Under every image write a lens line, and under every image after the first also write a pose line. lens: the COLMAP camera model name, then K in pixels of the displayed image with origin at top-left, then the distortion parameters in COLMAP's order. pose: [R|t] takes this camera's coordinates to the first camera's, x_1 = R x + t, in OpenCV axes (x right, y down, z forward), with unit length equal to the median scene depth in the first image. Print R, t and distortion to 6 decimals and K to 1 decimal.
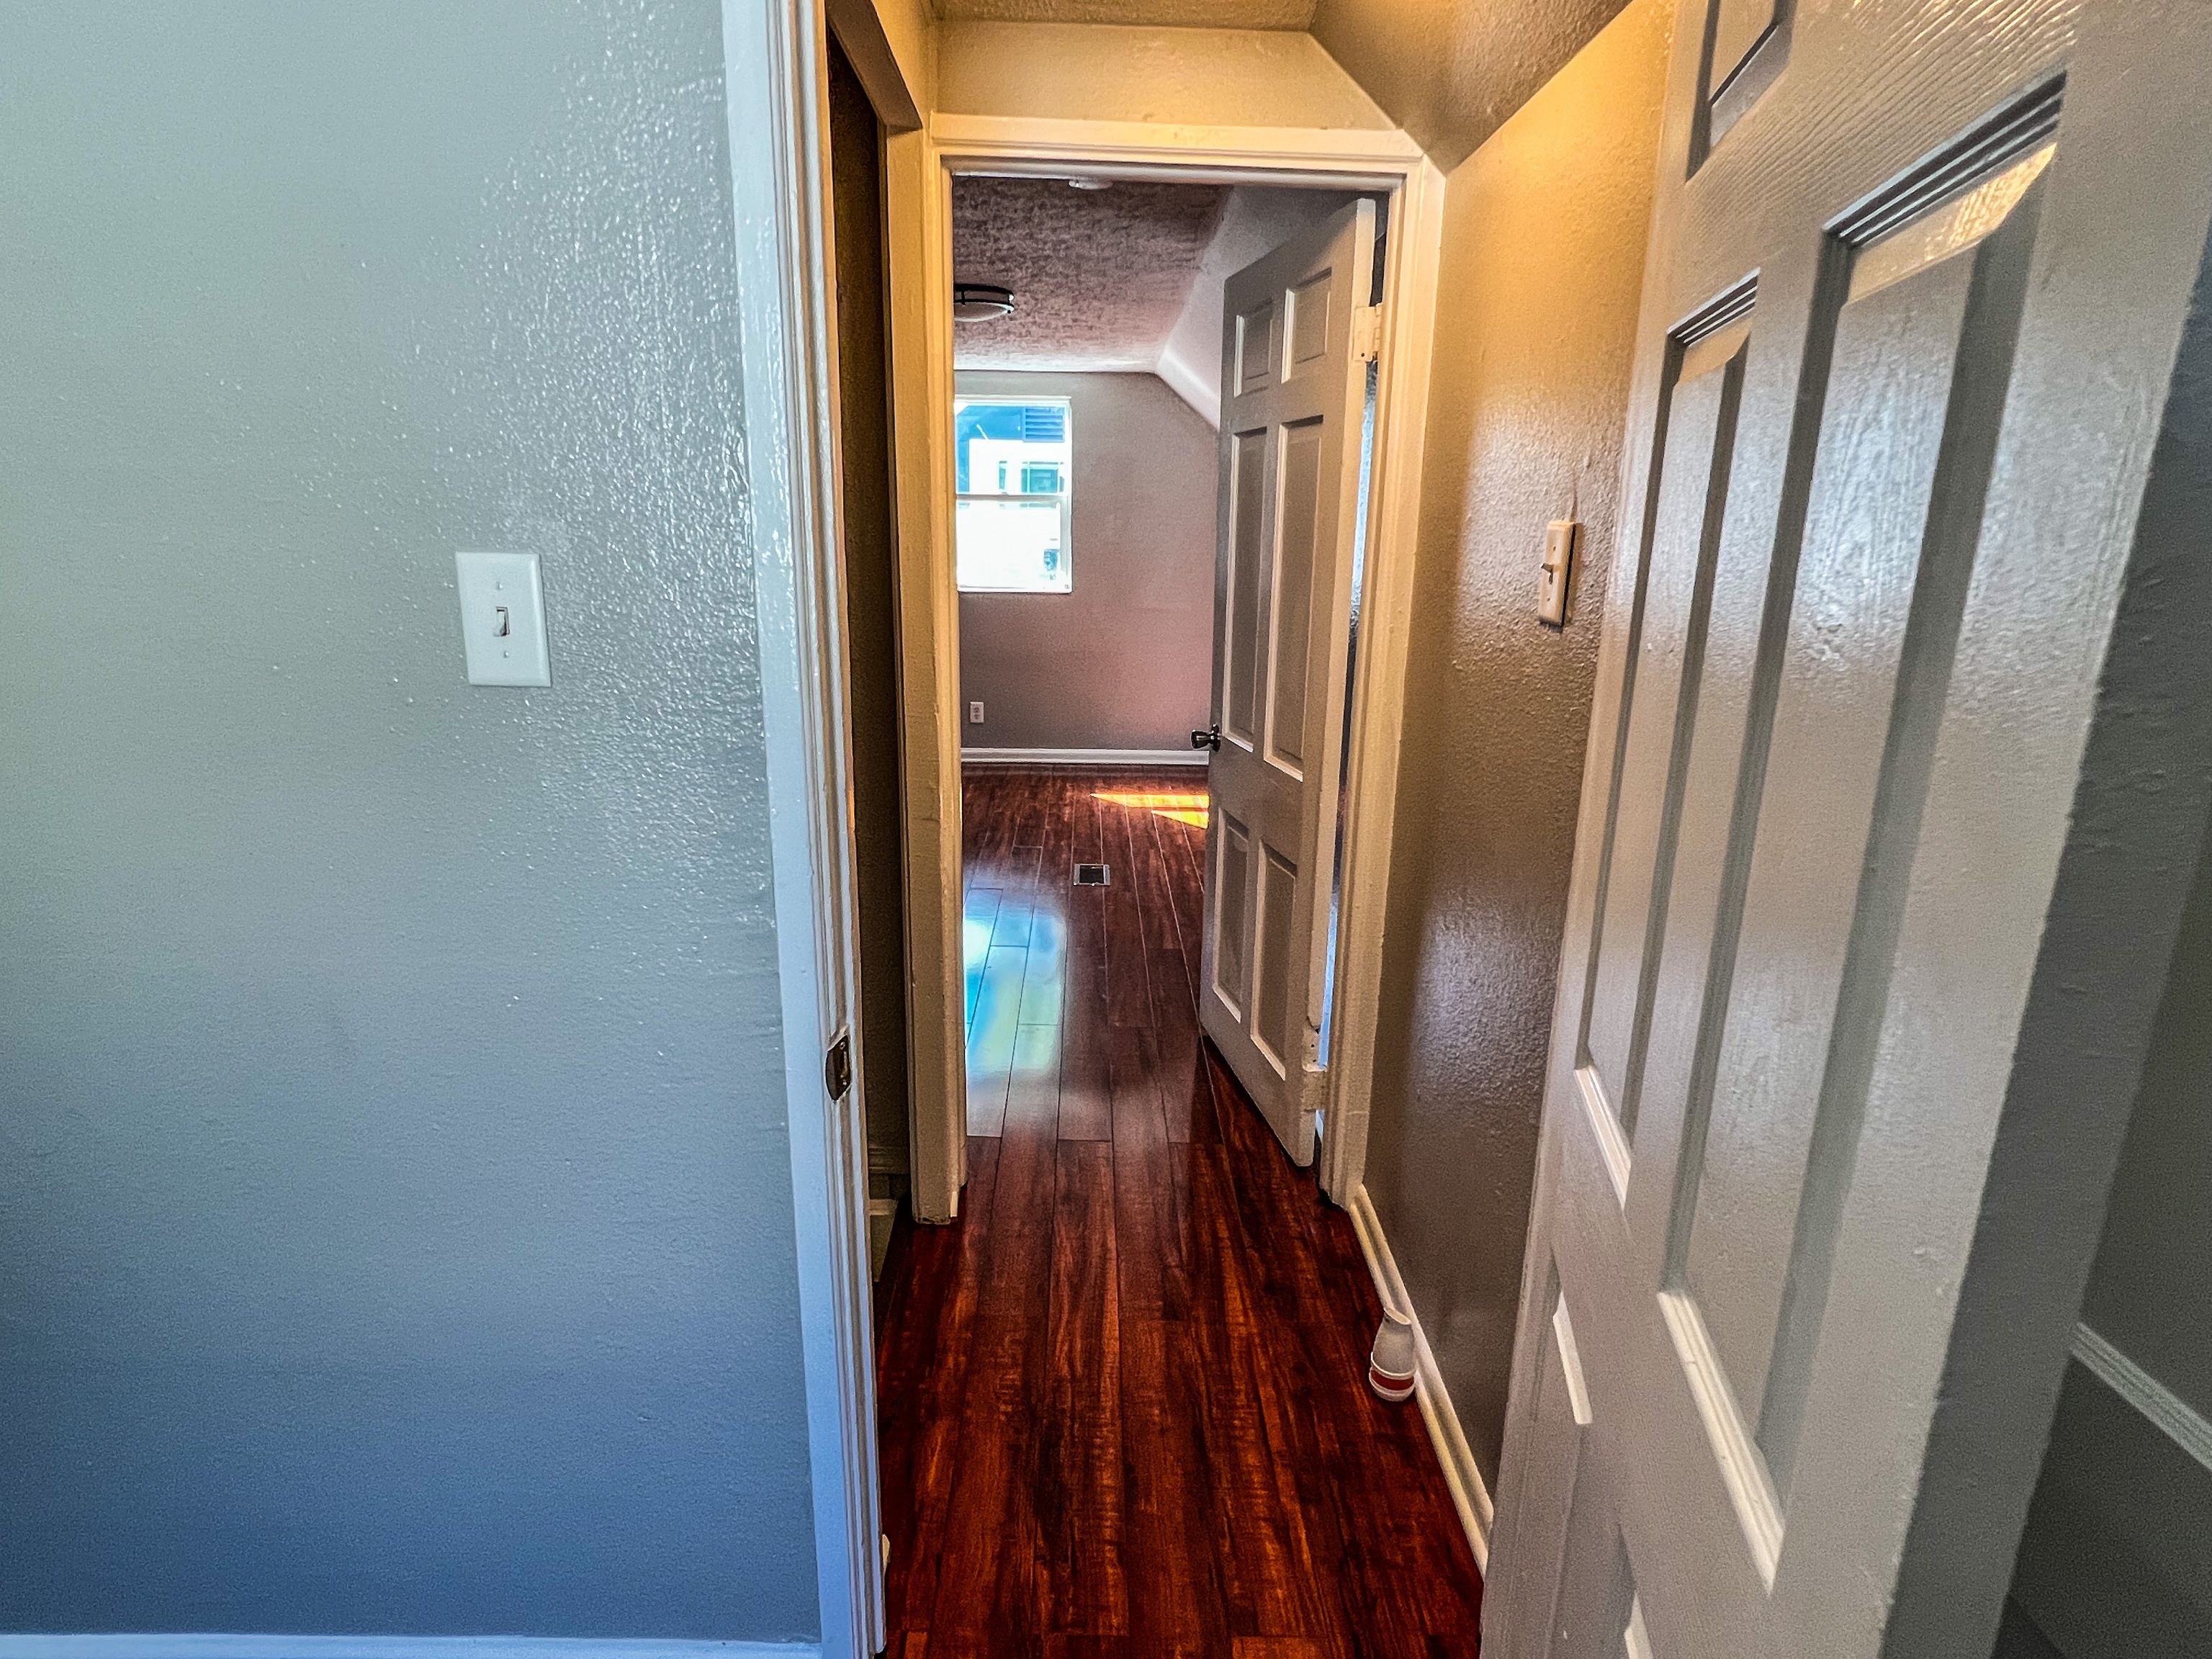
lens RADIAL K [[1166.9, 0, 1105.0], [0, 1166.9, 832.4], [0, 0, 1]] dist [0.006631, 0.000600]
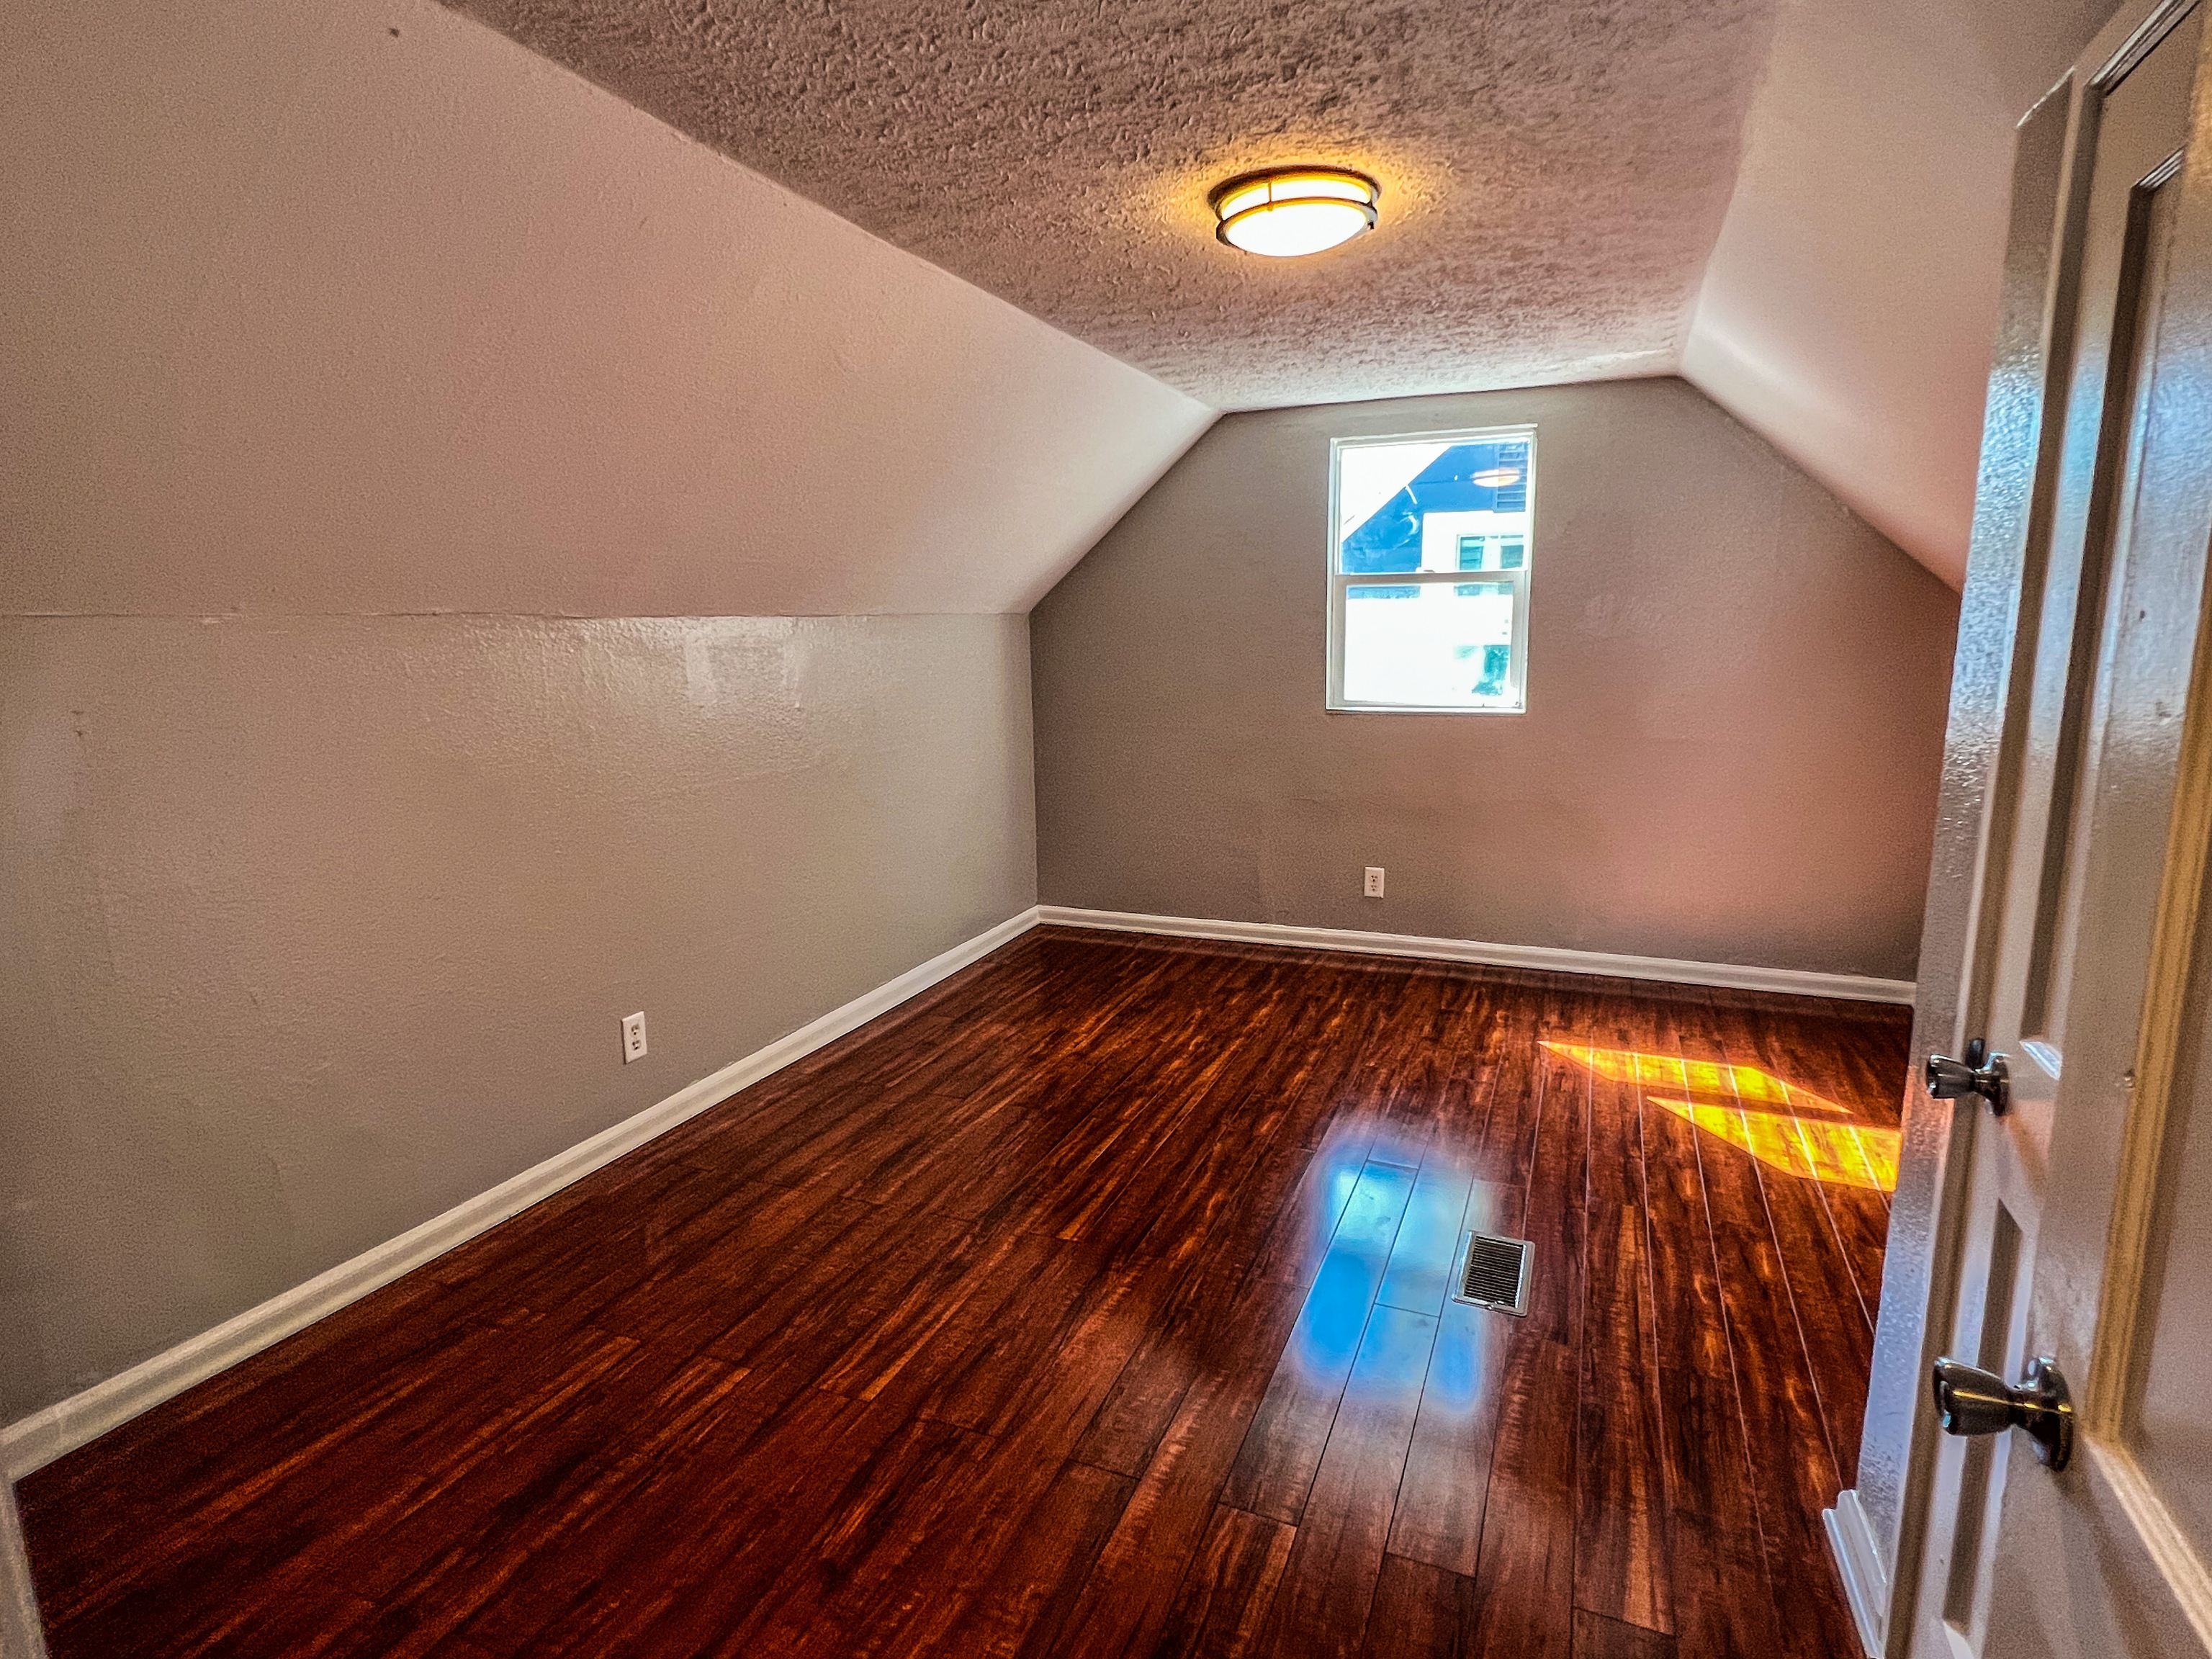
lens RADIAL K [[1166.9, 0, 1114.1], [0, 1166.9, 822.5], [0, 0, 1]] dist [0.006631, 0.000600]
pose [[0.918137, 0.044452, -0.393761, 0.022773], [-0.077908, 0.994543, -0.069385, -0.088413], [0.388528, 0.094383, 0.916590, 0.340391]]
